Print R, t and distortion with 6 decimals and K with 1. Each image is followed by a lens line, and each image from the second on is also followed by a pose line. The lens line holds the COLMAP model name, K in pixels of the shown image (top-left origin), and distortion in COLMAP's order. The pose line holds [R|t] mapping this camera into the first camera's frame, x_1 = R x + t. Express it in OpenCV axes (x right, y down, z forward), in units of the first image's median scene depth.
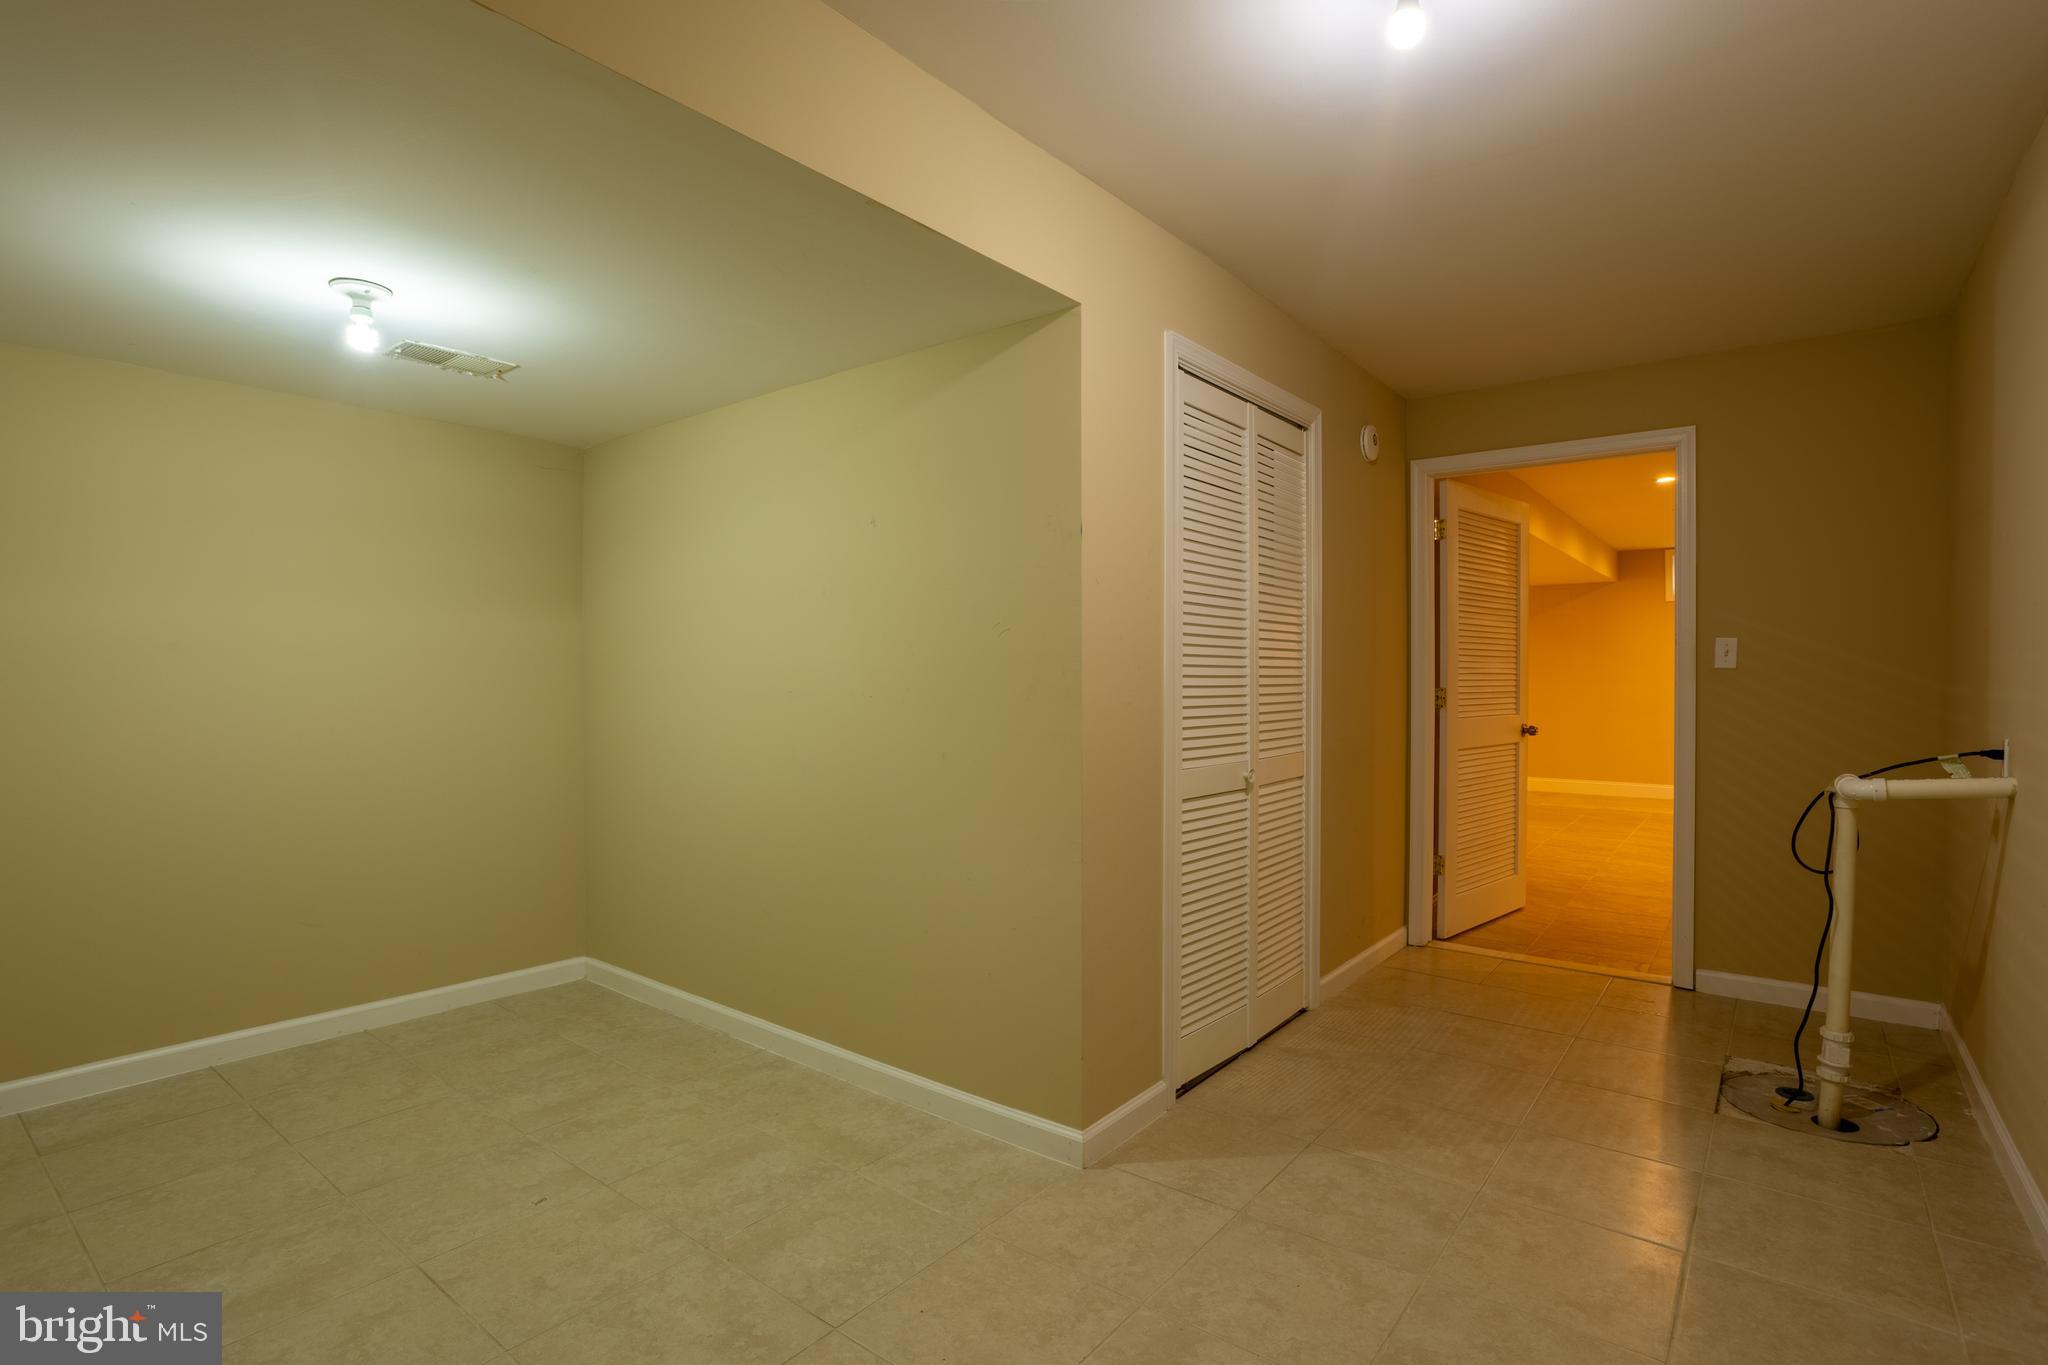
lens RADIAL K [[1024.0, 0, 1026.2], [0, 1024.0, 679.2], [0, 0, 1]] dist [-0.002374, -0.000252]
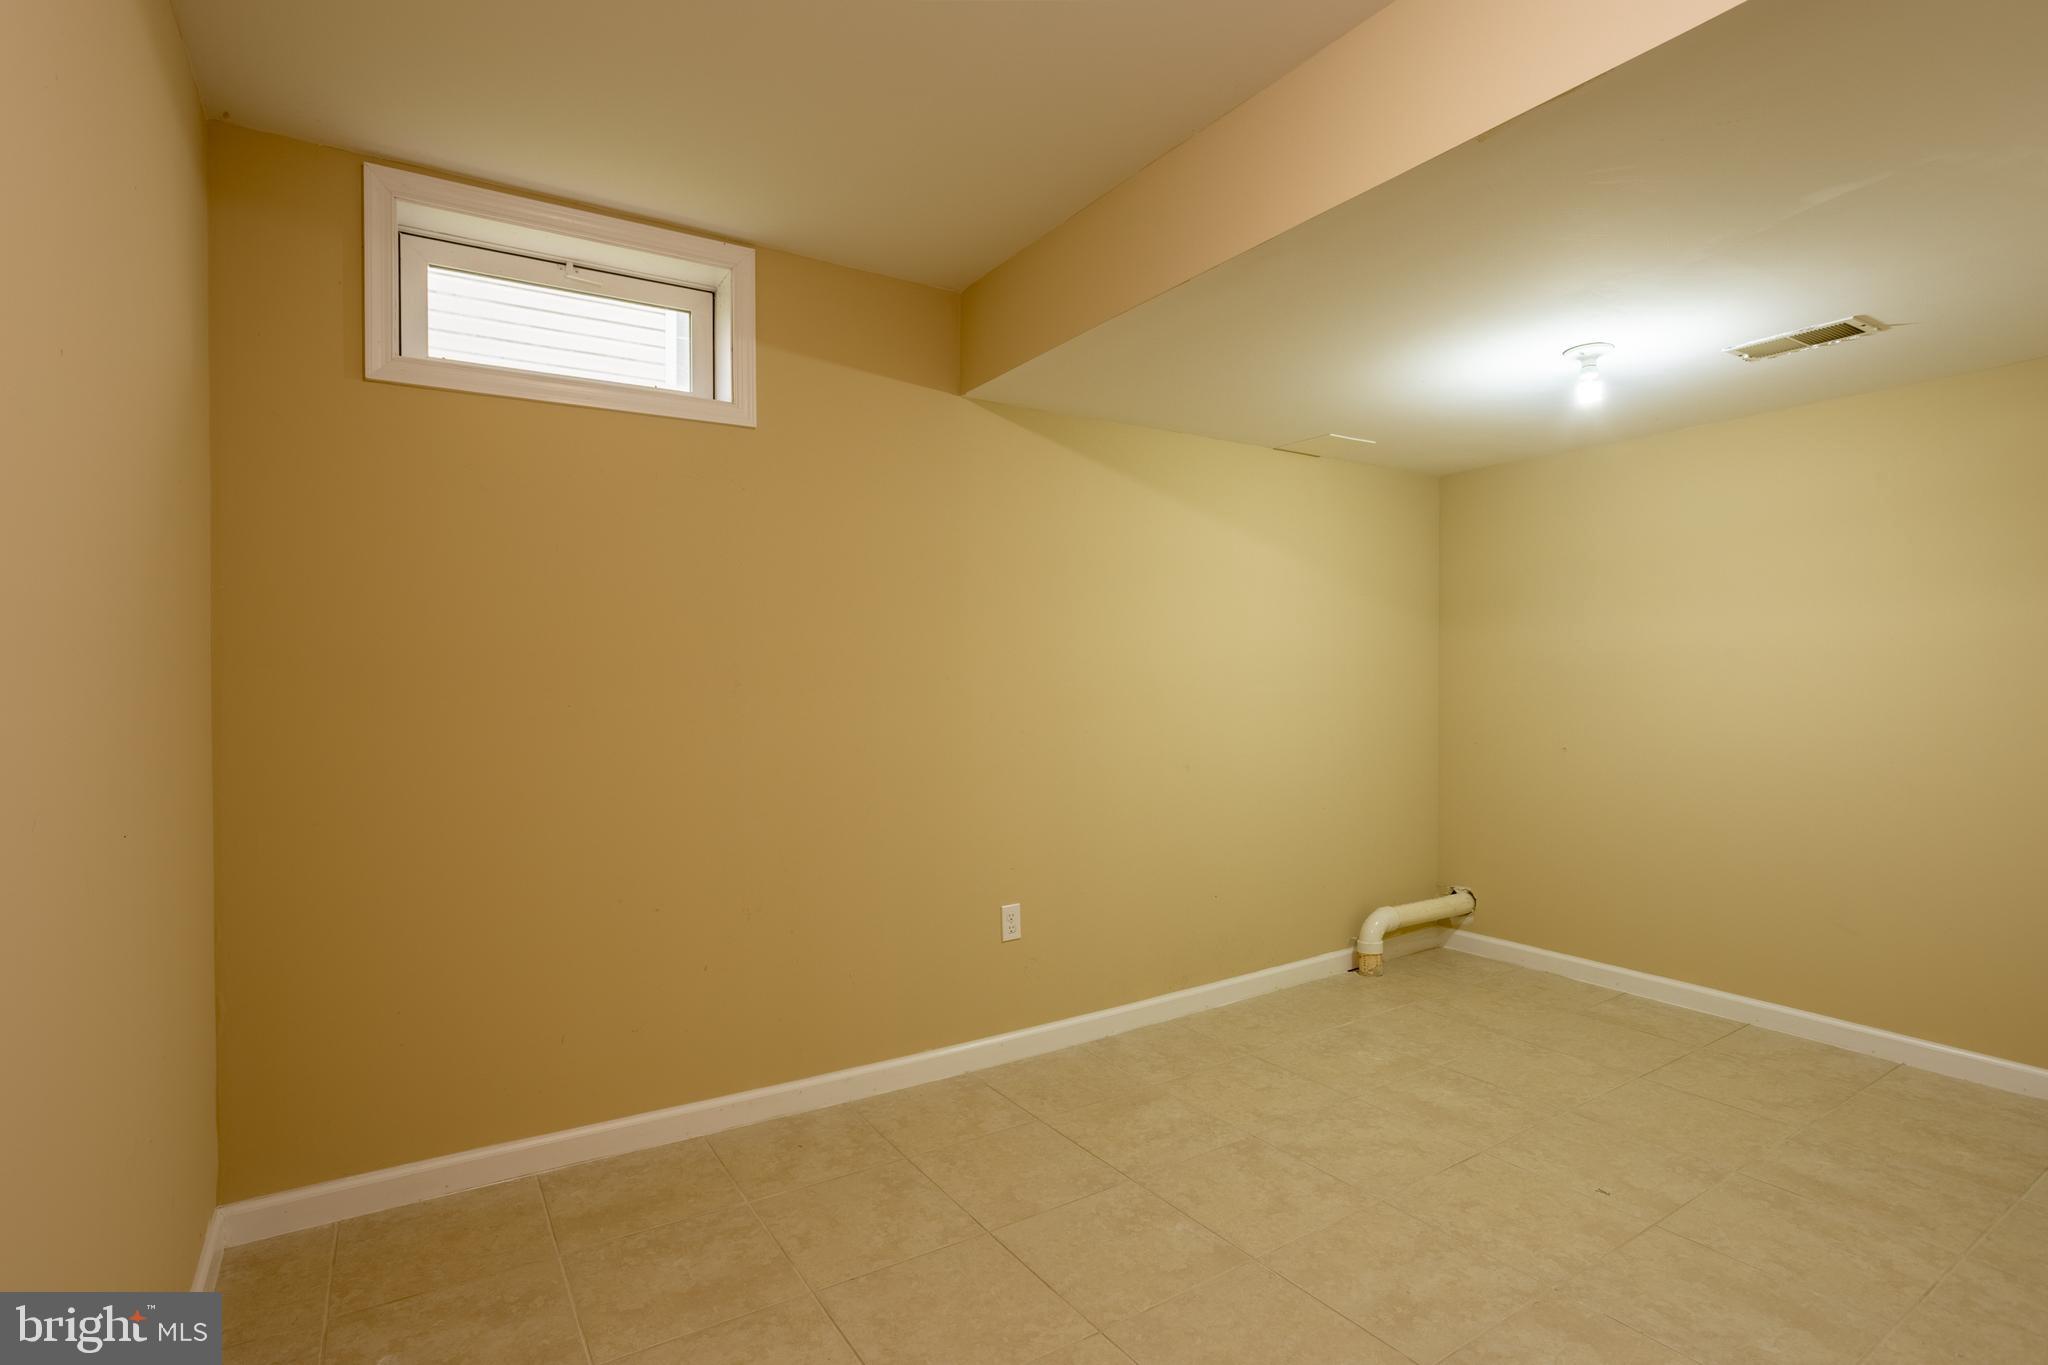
lens RADIAL K [[1024.0, 0, 1026.0], [0, 1024.0, 678.2], [0, 0, 1]] dist [-0.002374, -0.000252]
pose [[-0.312055, 0.009191, -0.950020, 0.651201], [-0.005799, 0.999916, 0.011579, -0.014443], [0.950046, 0.009123, -0.311975, 0.734610]]
